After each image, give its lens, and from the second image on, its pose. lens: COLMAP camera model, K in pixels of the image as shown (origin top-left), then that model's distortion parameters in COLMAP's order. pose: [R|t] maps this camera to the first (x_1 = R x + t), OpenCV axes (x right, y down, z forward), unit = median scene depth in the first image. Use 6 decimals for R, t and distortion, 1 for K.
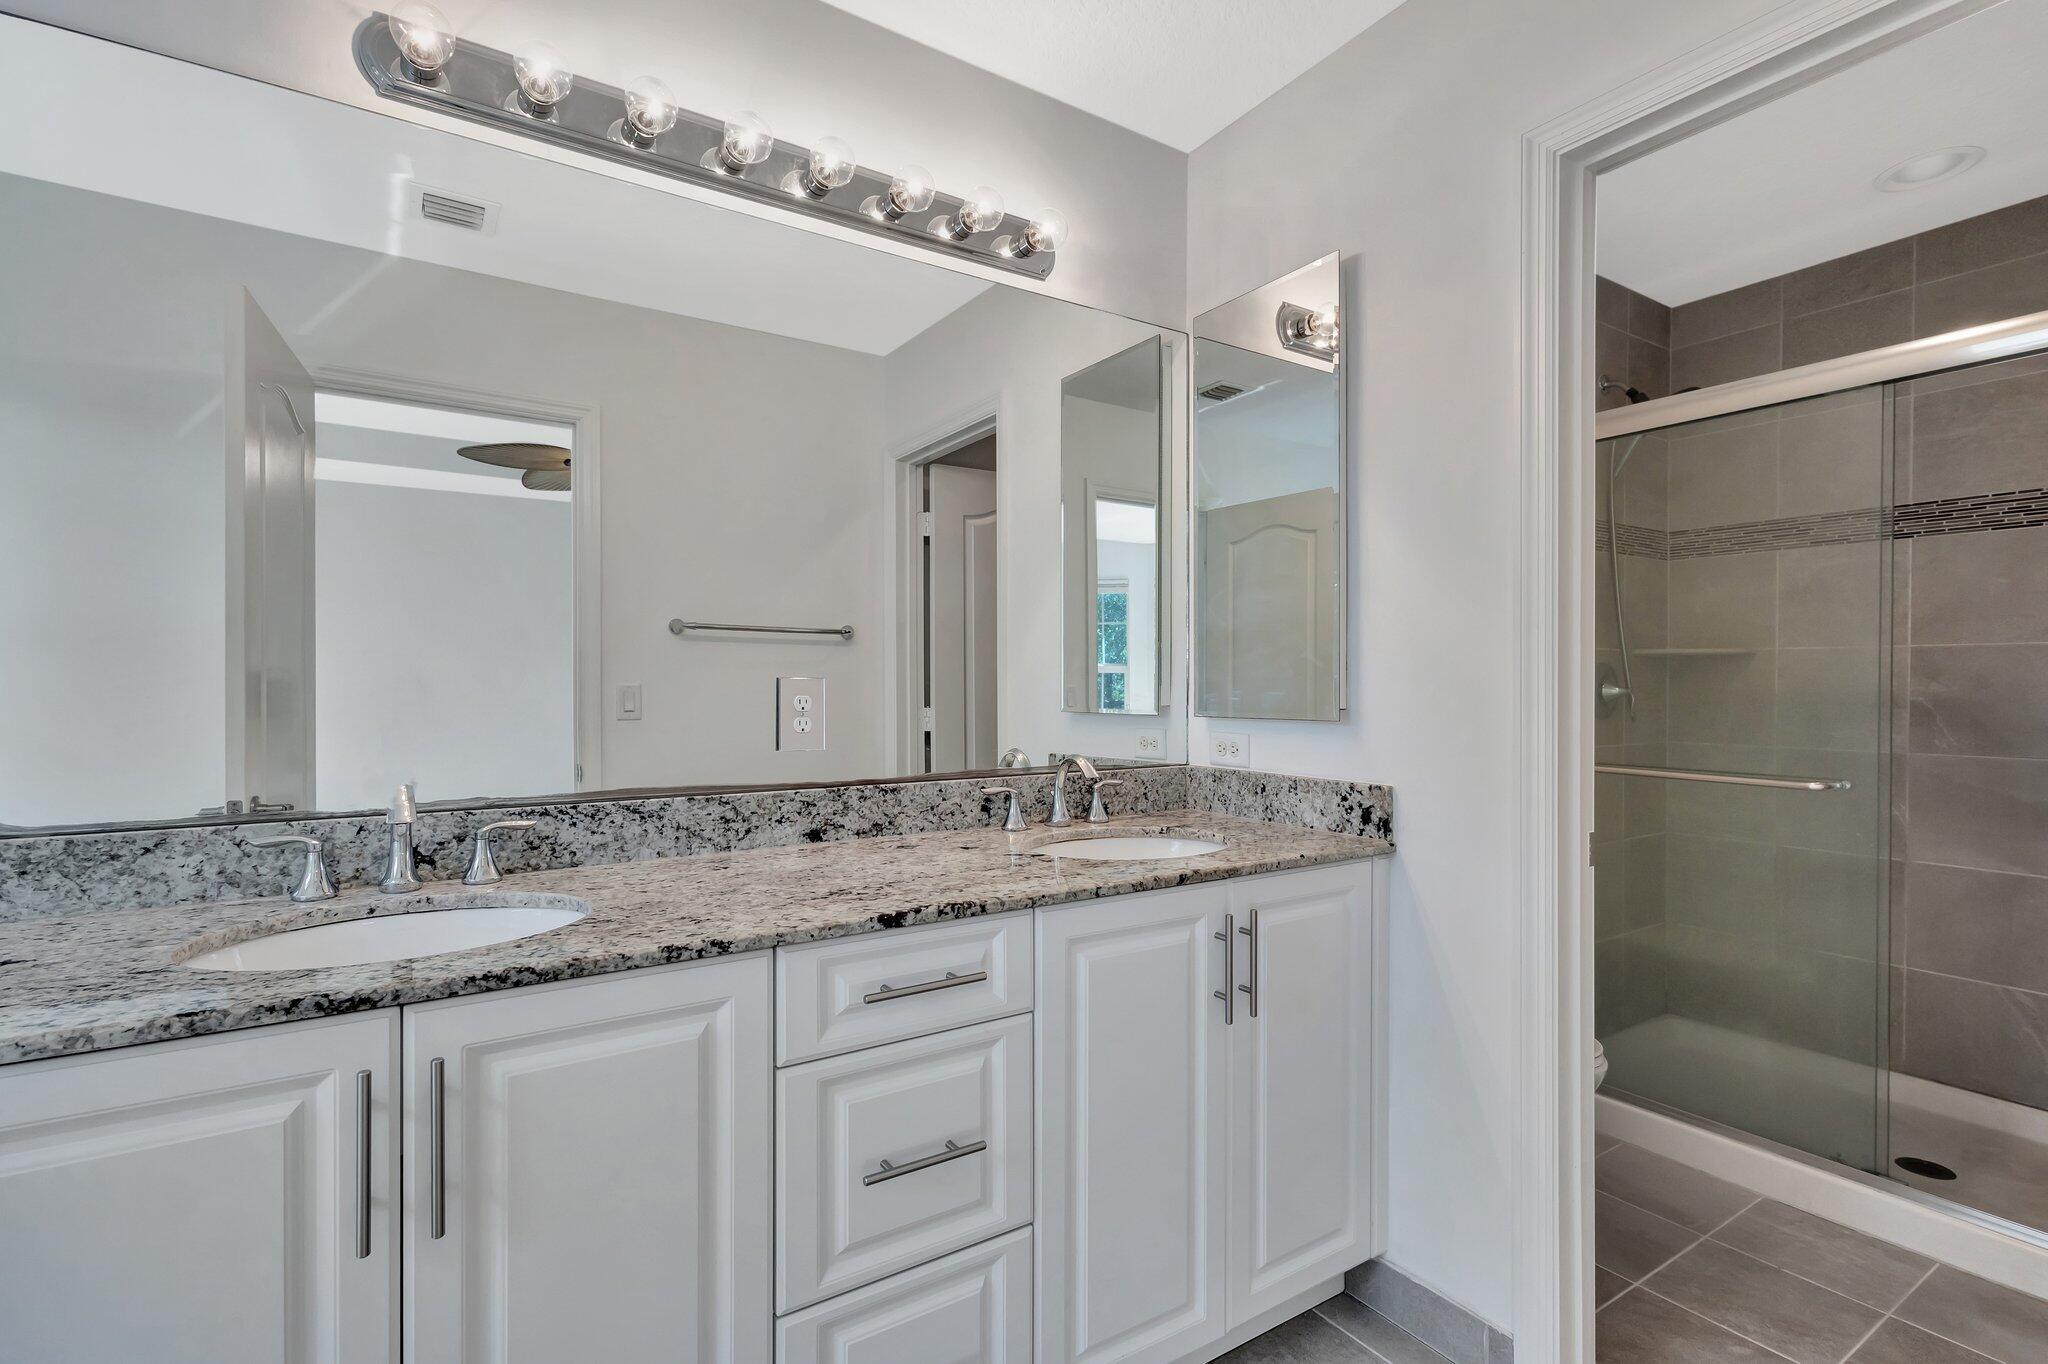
lens RADIAL K [[943.3, 0, 1028.4], [0, 943.3, 691.3], [0, 0, 1]] dist [0.008313, -0.001940]
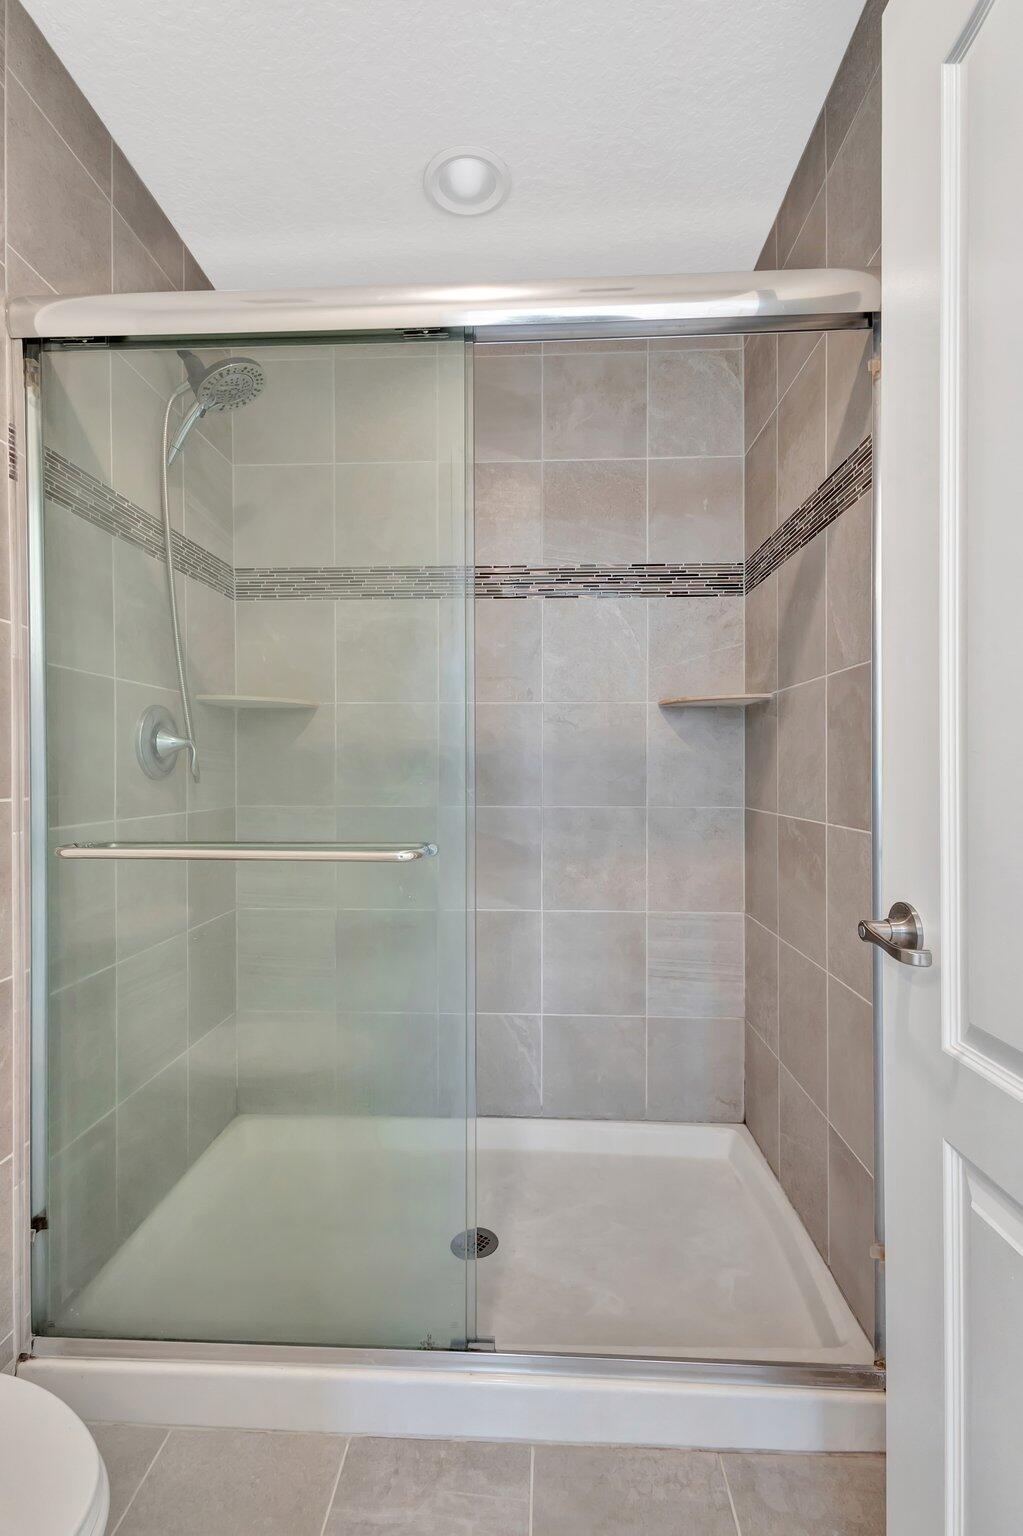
lens RADIAL K [[707.5, 0, 510.9], [0, 707.5, 772.7], [0, 0, 1]] dist [0.008313, -0.001940]
pose [[0.584444, -0.006341, 0.811409, 0.320313], [0.009459, 0.999955, 0.001001, 0.027109], [-0.811379, 0.007090, 0.584478, 0.449380]]
